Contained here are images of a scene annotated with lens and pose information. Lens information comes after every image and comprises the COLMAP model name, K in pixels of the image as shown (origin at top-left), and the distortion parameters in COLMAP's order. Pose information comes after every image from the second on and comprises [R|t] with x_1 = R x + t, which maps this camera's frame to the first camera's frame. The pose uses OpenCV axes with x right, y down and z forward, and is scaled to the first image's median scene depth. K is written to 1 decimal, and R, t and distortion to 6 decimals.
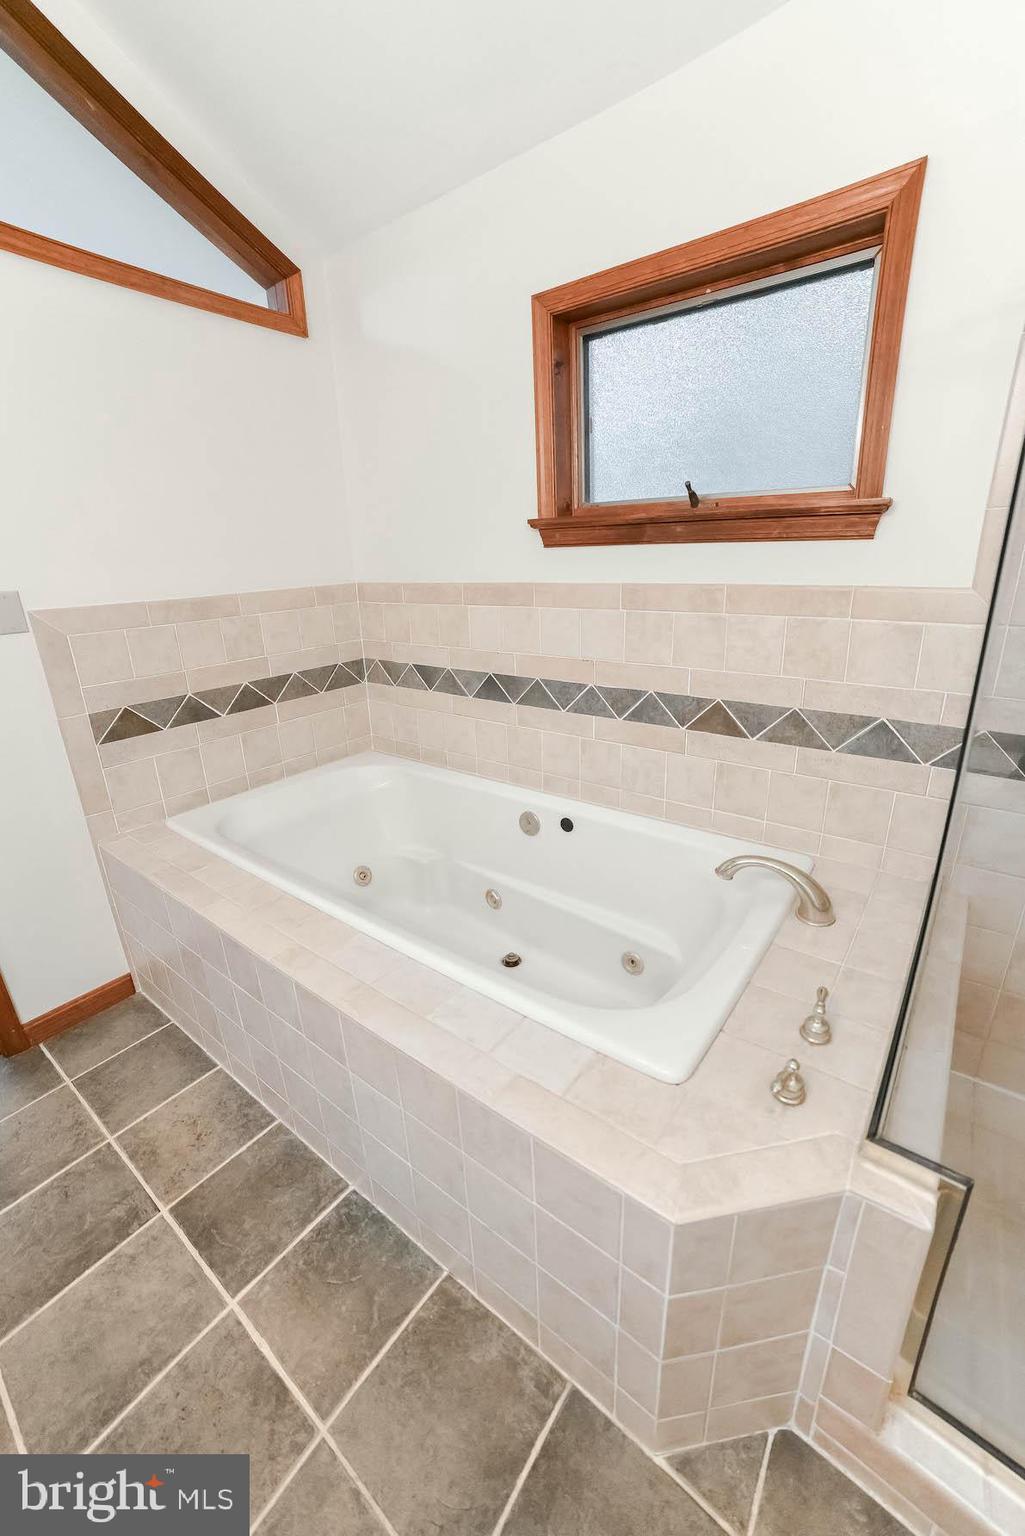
lens RADIAL K [[613.8, 0, 526.5], [0, 613.8, 767.2], [0, 0, 1]] dist [-0.084505, 0.035623]
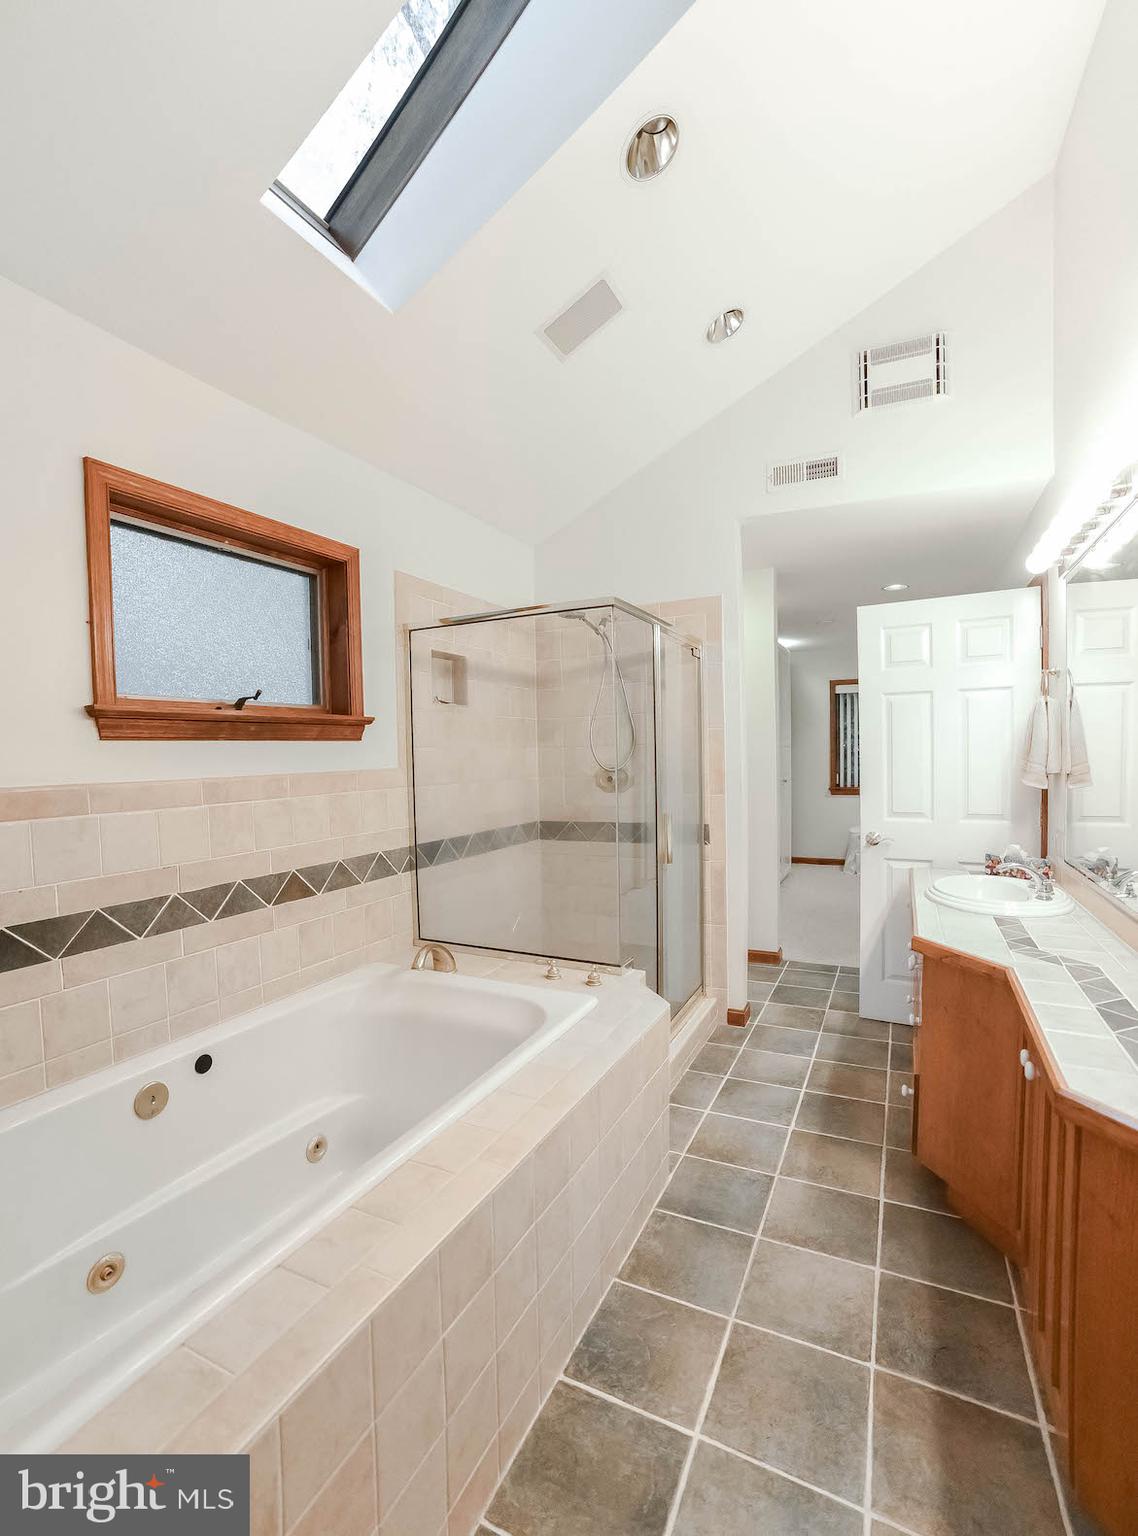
lens RADIAL K [[687.6, 0, 561.6], [0, 687.6, 782.6], [0, 0, 1]] dist [-0.080693, 0.035016]
pose [[-0.173847, -0.009200, 0.984730, -1.189206], [0.348137, 0.934812, 0.070195, -0.204222], [-0.921183, 0.355024, -0.159312, 0.766501]]
